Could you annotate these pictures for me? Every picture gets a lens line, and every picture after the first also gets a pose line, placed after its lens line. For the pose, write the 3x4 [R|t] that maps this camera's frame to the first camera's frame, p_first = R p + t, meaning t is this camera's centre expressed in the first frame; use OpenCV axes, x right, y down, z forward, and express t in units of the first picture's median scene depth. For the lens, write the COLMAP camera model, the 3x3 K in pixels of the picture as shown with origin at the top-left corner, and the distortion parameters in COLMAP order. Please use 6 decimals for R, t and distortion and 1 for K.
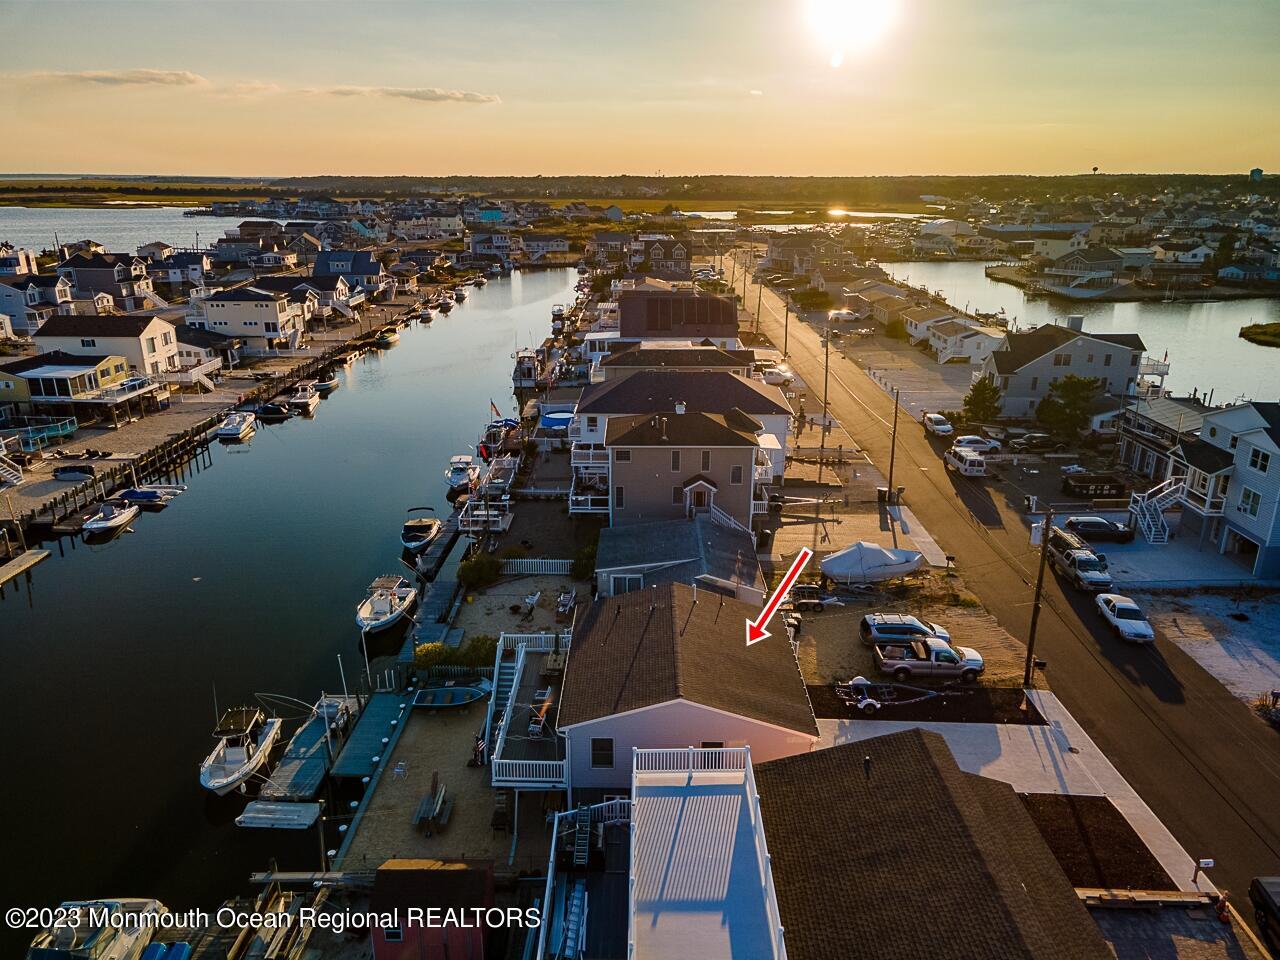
lens RADIAL K [[909.7, 0, 640.0], [0, 909.7, 480.0], [0, 0, 1]] dist [0.048205, 0.004148]
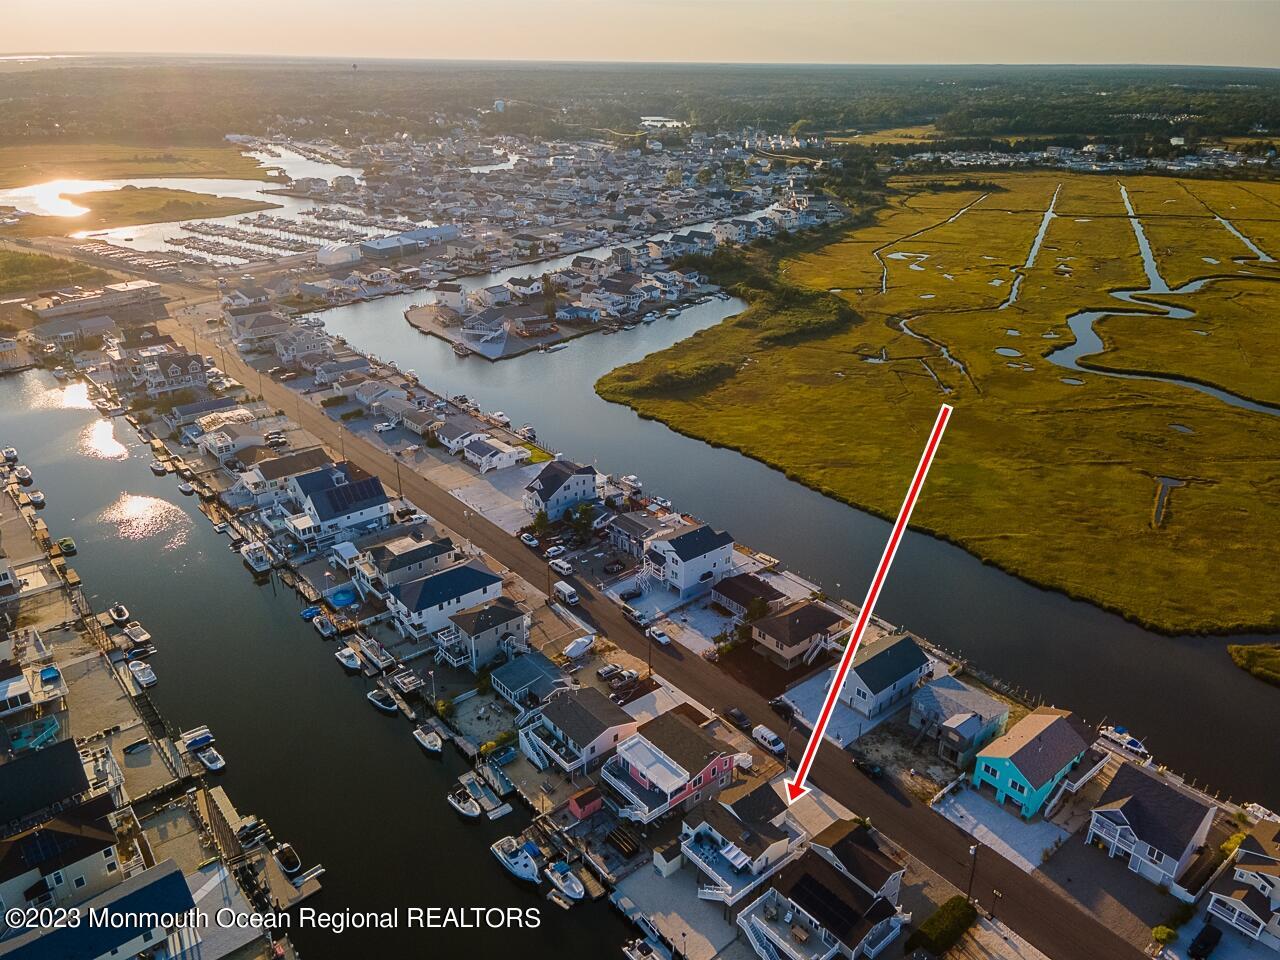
lens RADIAL K [[912.0, 0, 617.0], [0, 912.0, 480.7], [0, 0, 1]] dist [0.024276, 0.000478]
pose [[0.769000, -0.260018, 0.583978, -1.252885], [0.196407, 0.965454, 0.171238, -0.926460], [-0.608329, -0.016985, 0.793503, -1.337905]]
